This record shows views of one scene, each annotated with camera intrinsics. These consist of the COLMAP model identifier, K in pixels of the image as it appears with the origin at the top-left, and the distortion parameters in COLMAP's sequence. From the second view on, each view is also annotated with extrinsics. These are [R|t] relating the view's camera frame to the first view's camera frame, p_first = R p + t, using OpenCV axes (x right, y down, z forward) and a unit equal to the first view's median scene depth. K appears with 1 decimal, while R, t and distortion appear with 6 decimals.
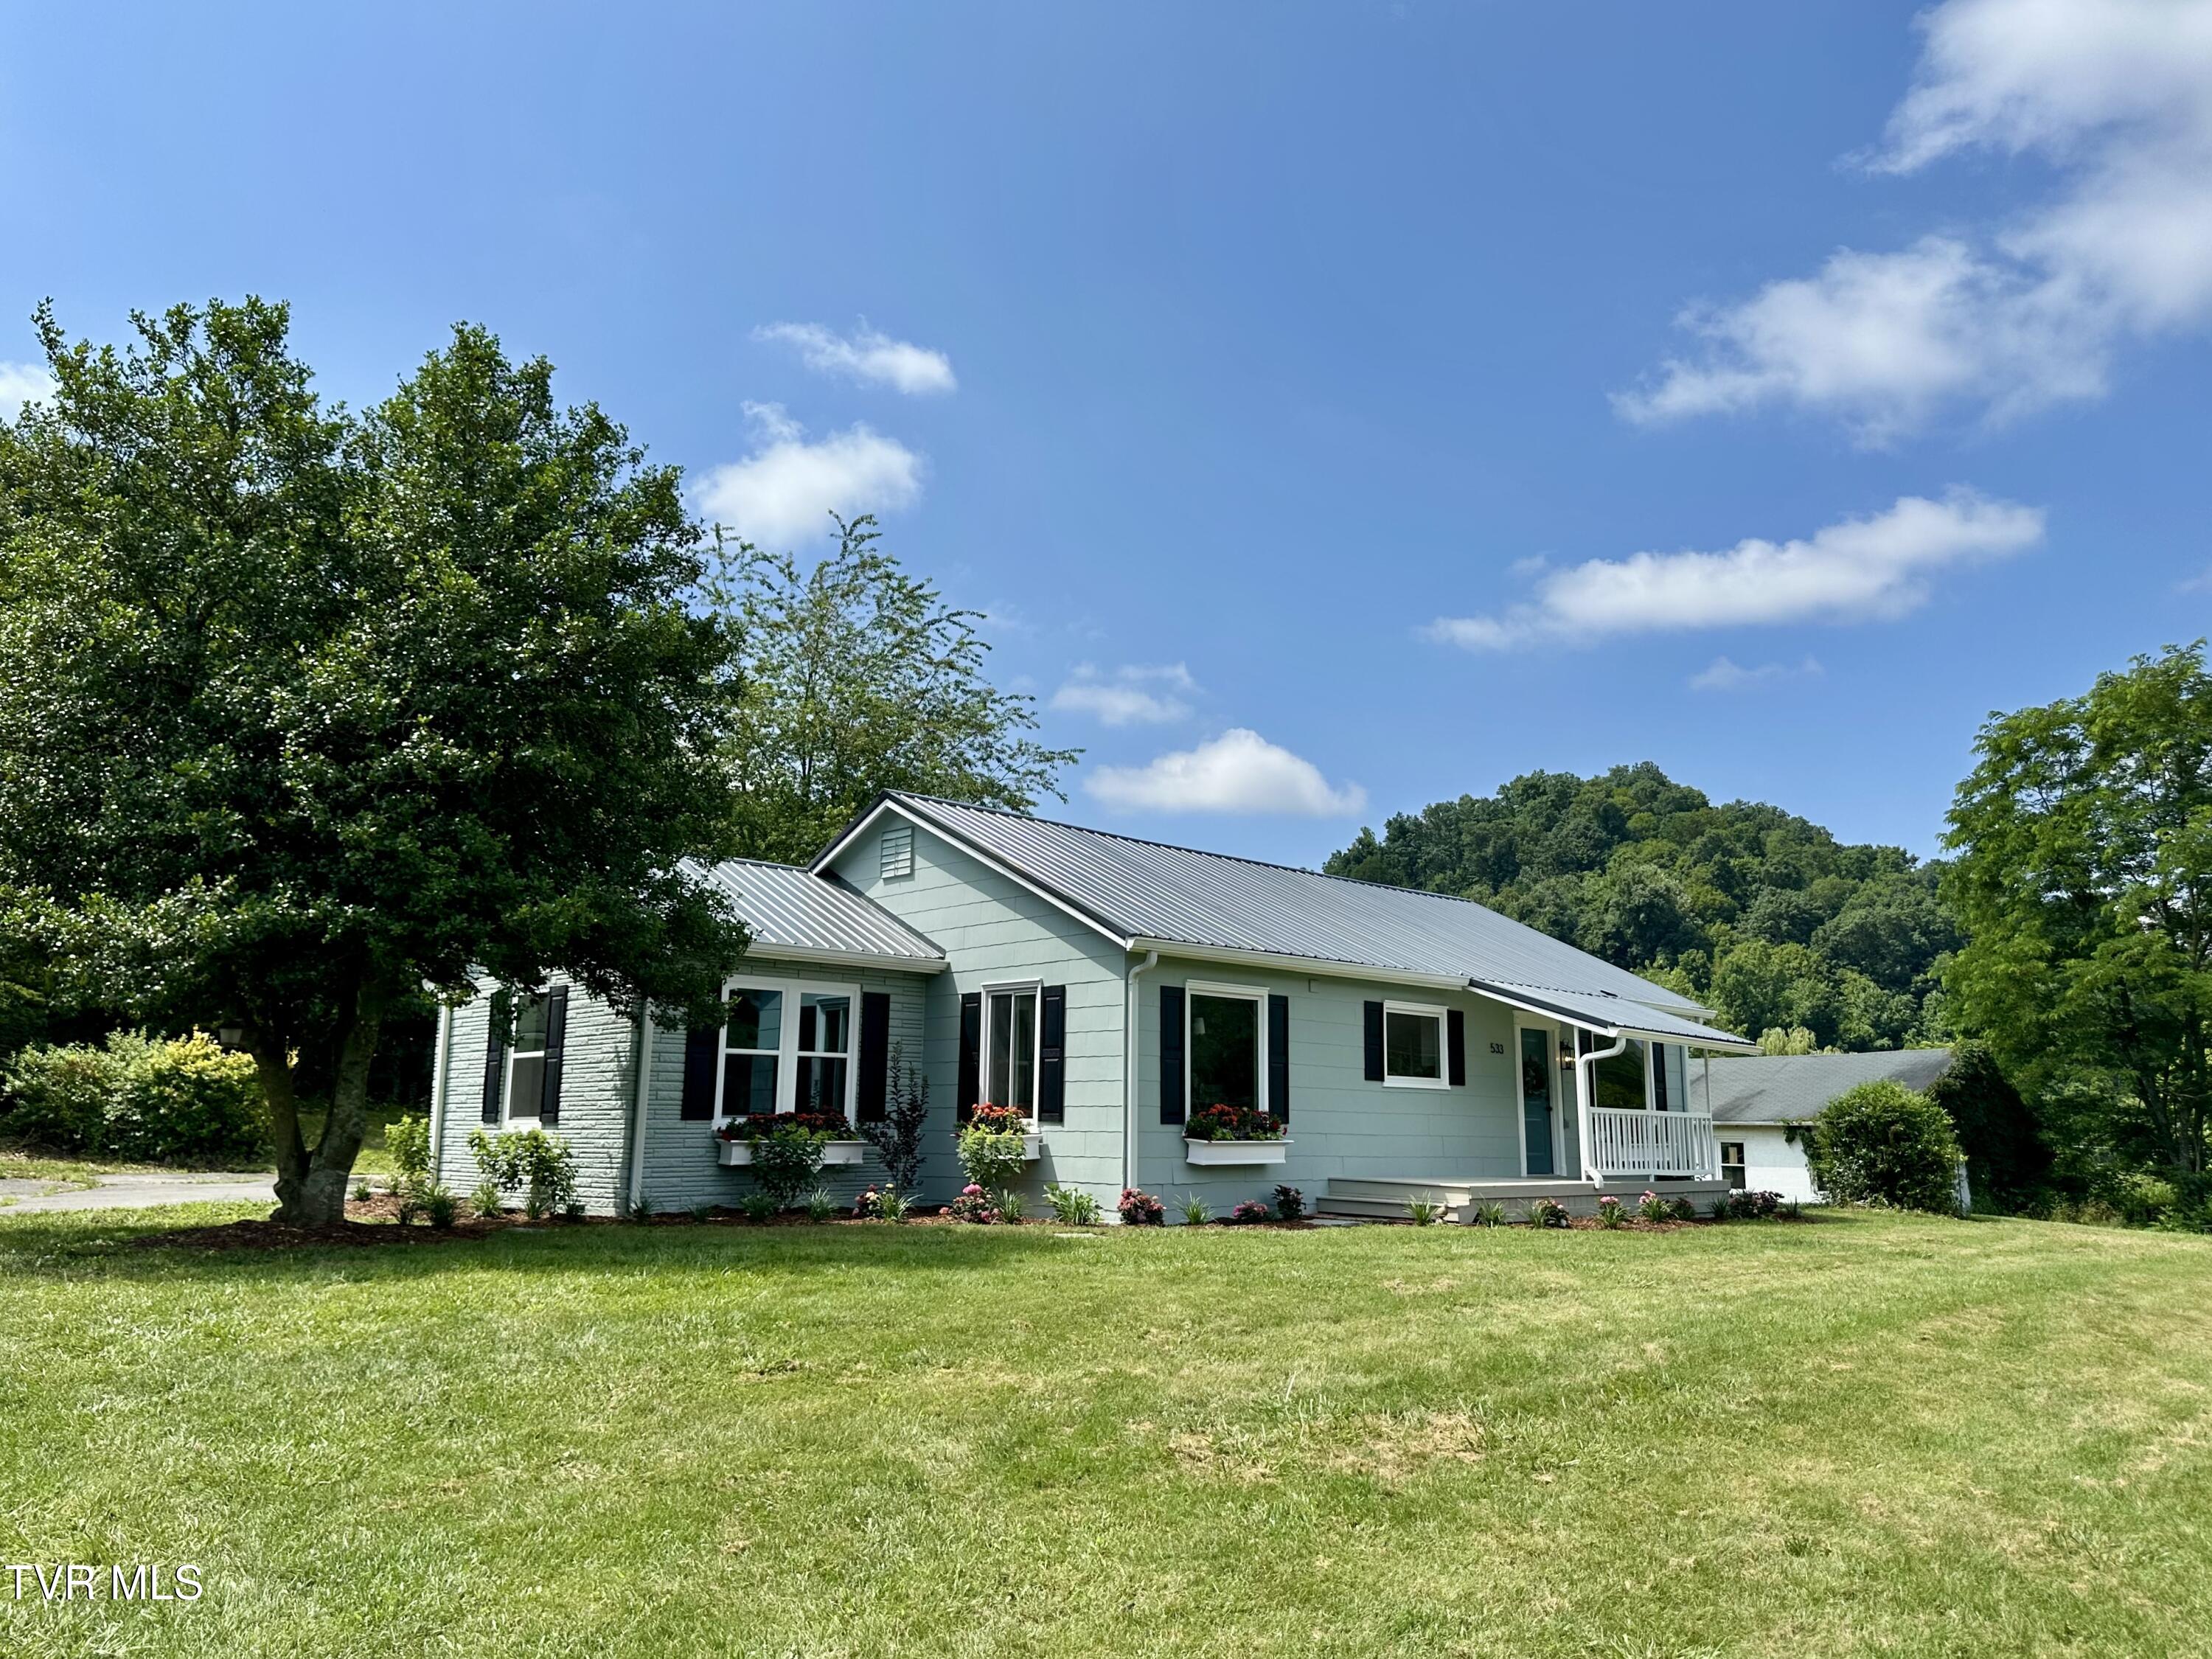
lens RADIAL K [[1562.0, 0, 1117.4], [0, 1562.0, 831.4], [0, 0, 1]] dist [0.134046, -0.200839]
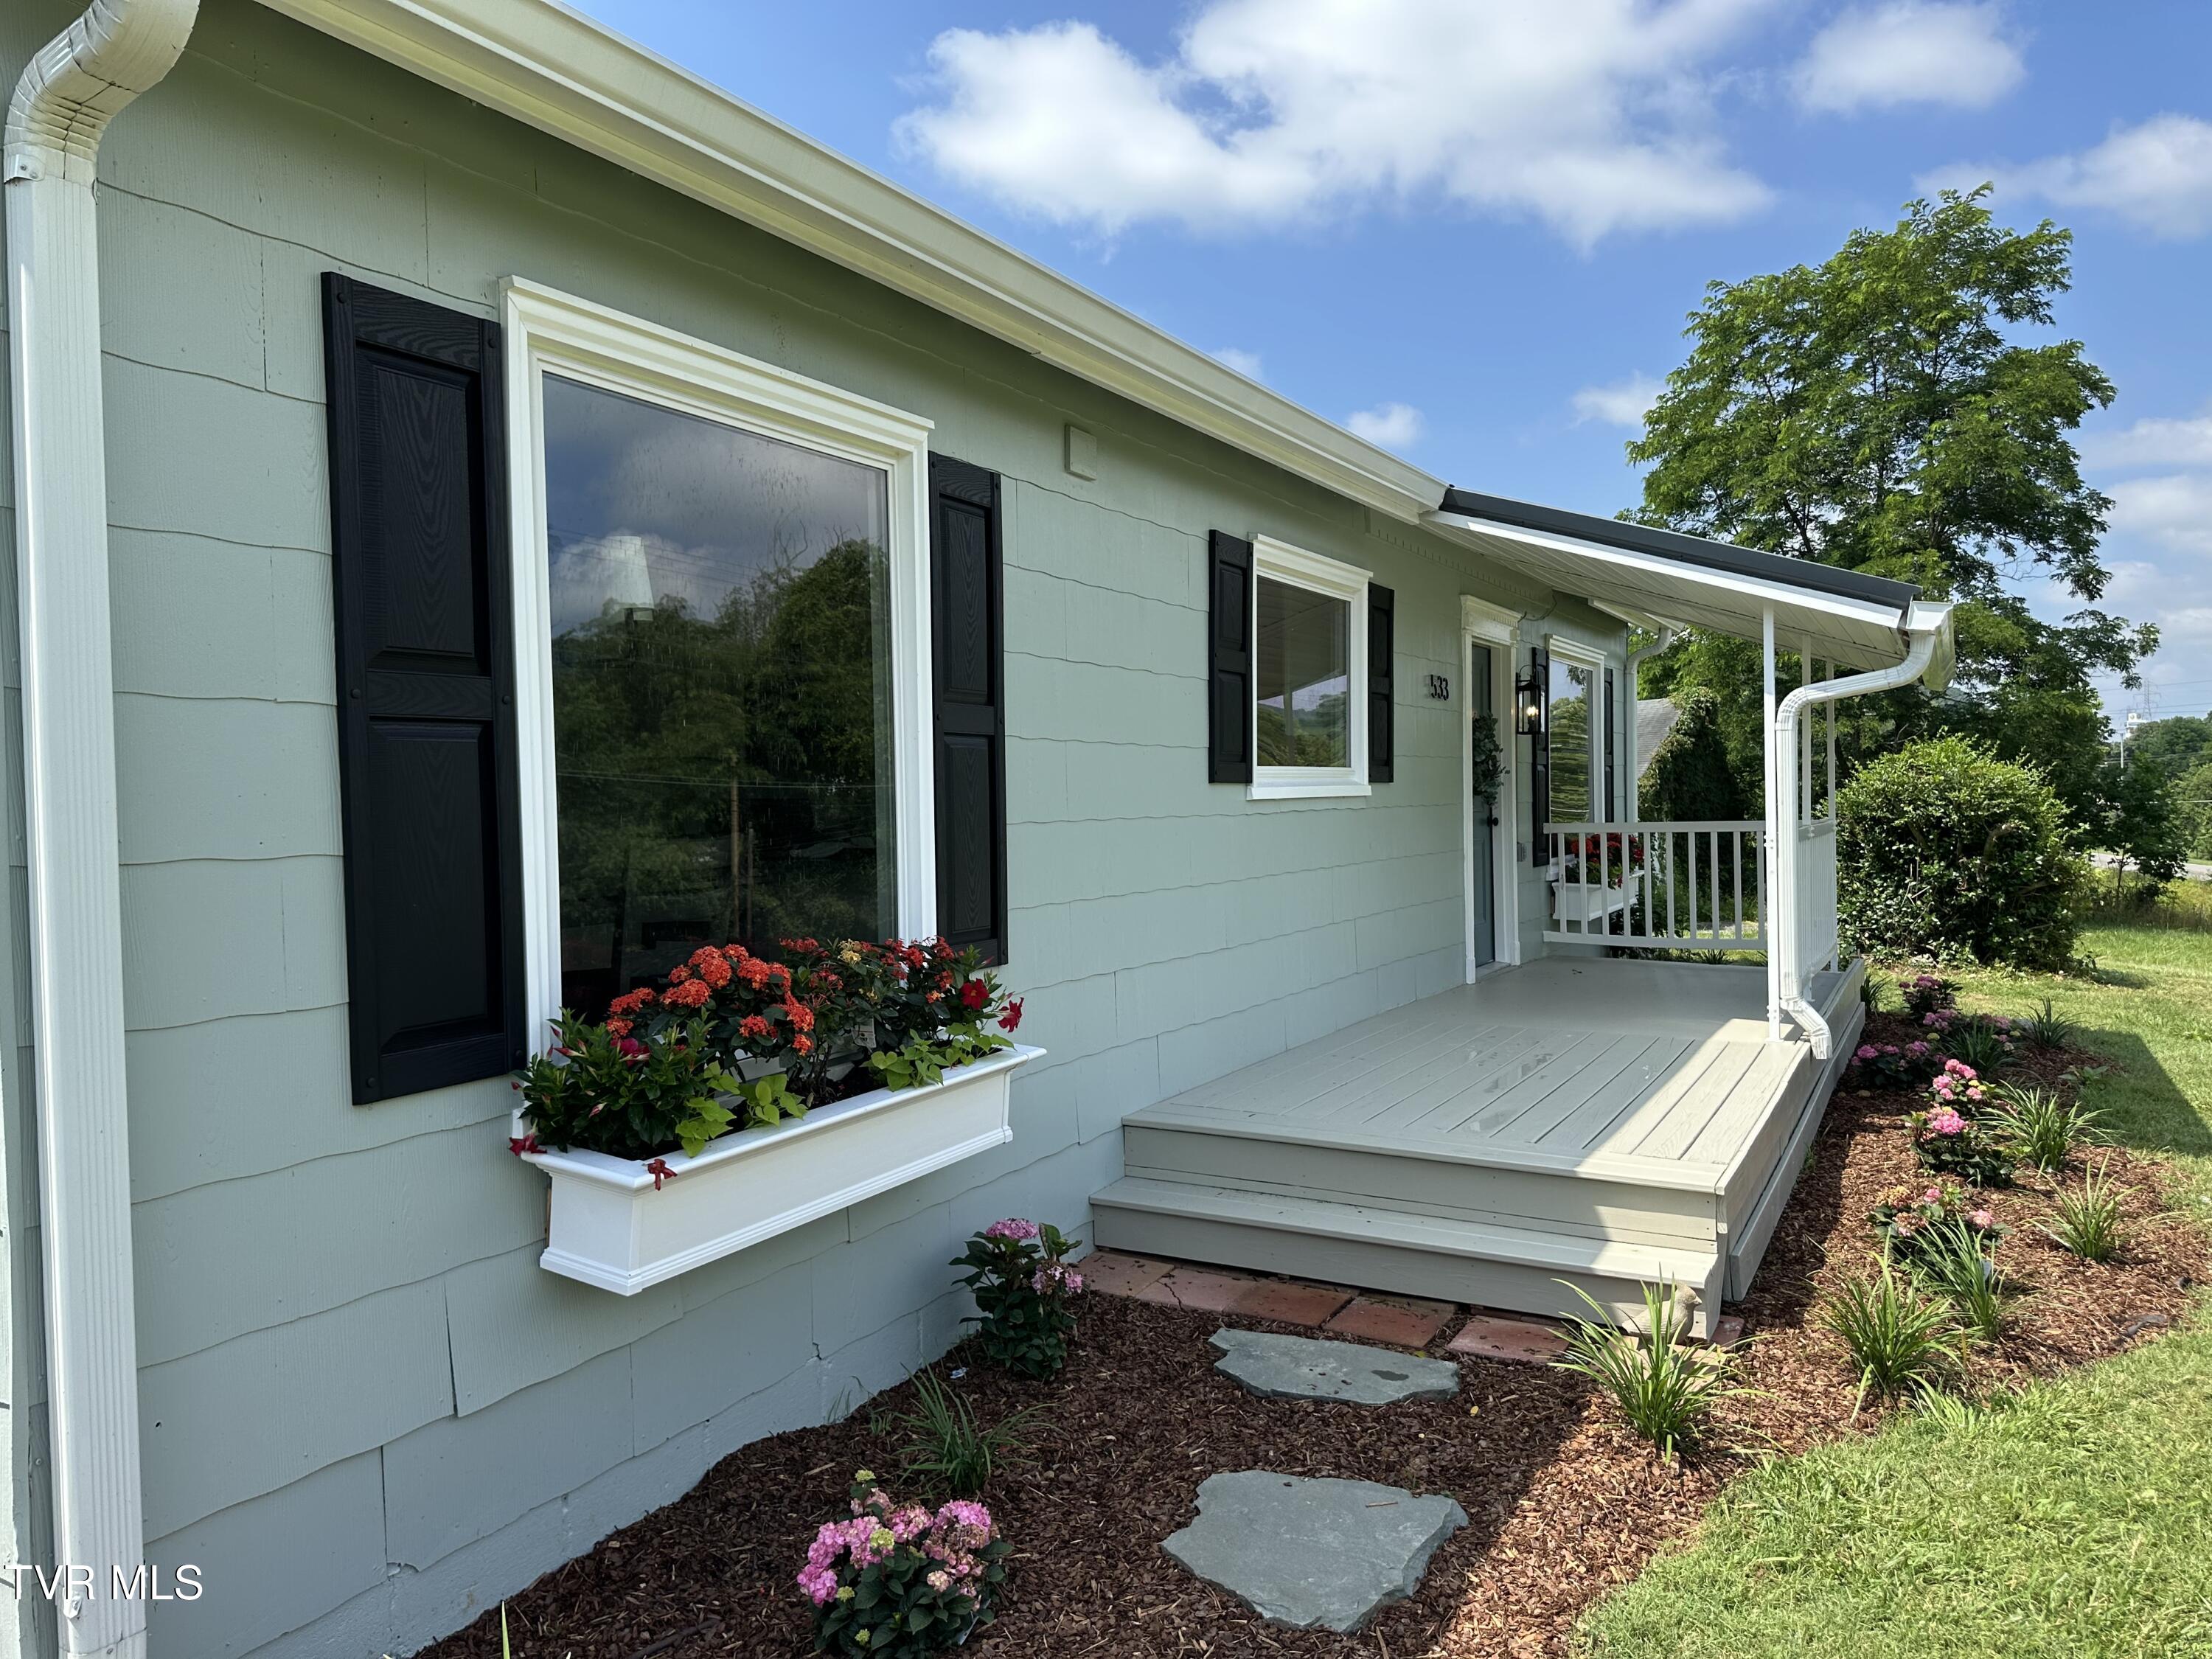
lens RADIAL K [[1562.0, 0, 1117.4], [0, 1562.0, 831.4], [0, 0, 1]] dist [0.134046, -0.200839]
pose [[0.957718, -0.033892, 0.285707, 0.054873], [-0.025921, 0.978835, 0.203002, 0.114424], [-0.286540, -0.201825, 0.936569, 0.776998]]
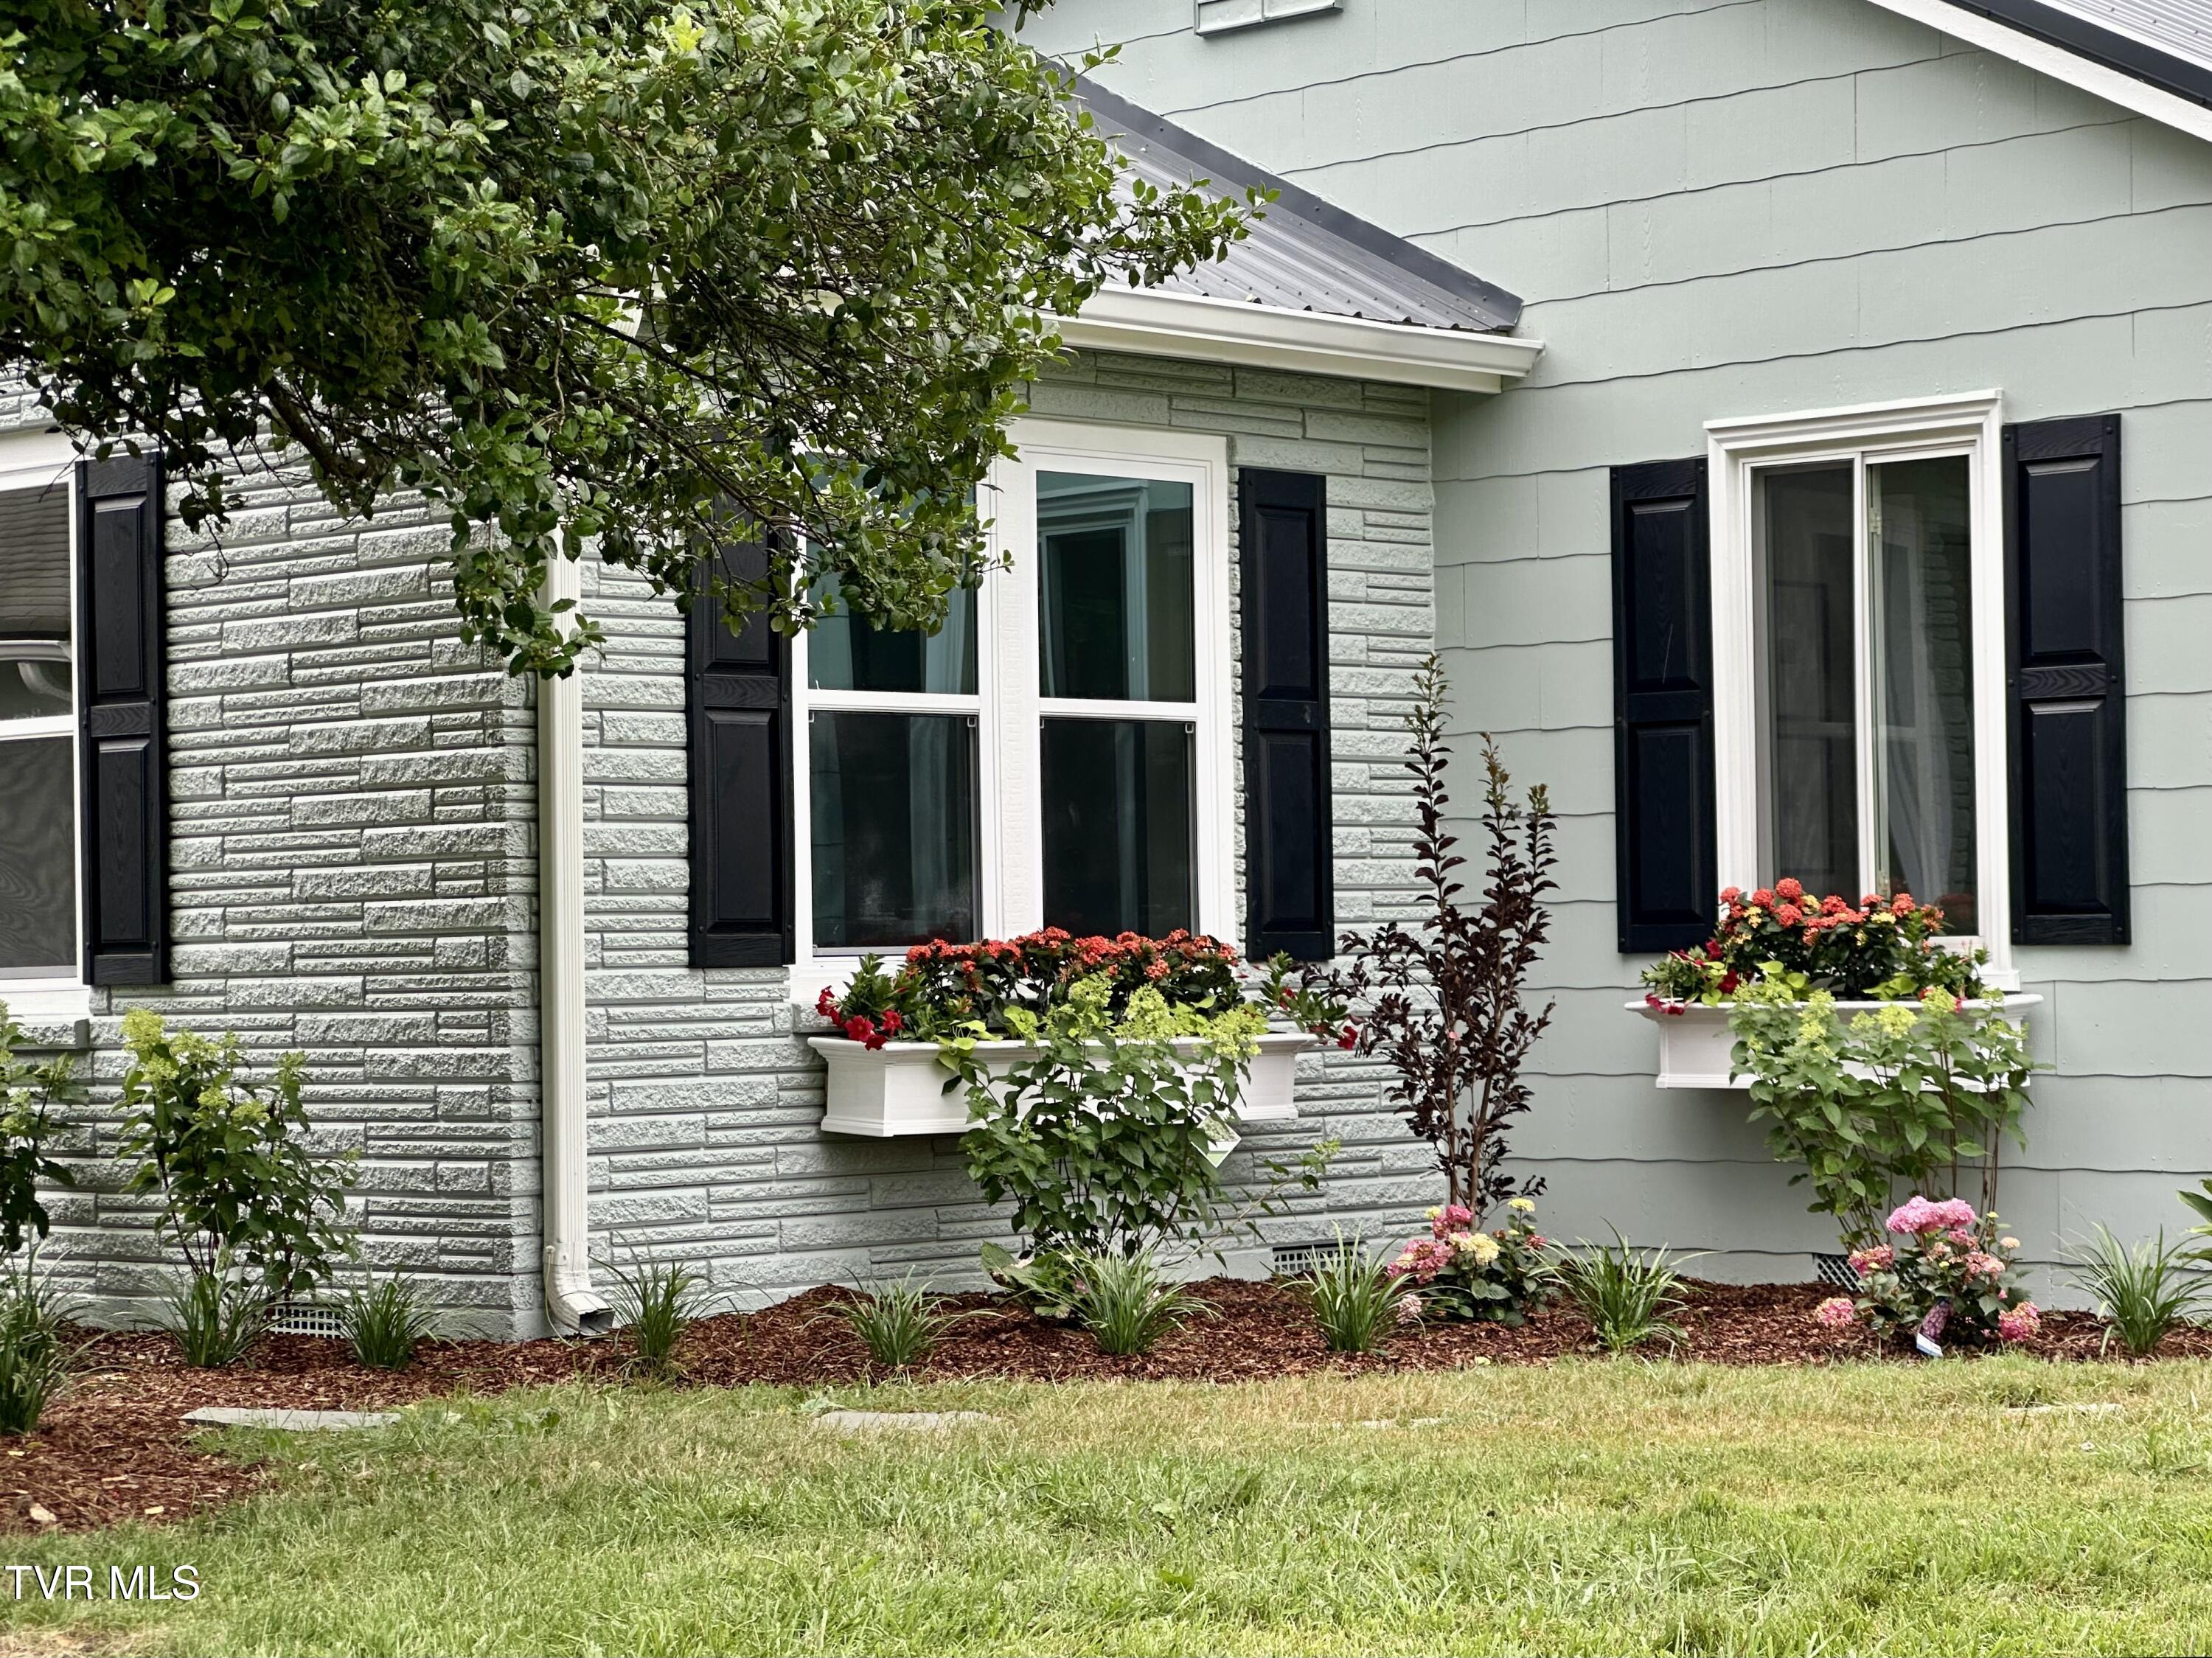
lens RADIAL K [[4944.6, 0, 1102.0], [0, 4944.6, 782.3], [0, 0, 1]] dist [-0.127265, 3.203491]
pose [[0.999442, -0.025745, 0.021259, -0.210235], [0.022172, 0.987832, 0.153936, 0.029615], [-0.024963, -0.153379, 0.987852, 0.201584]]
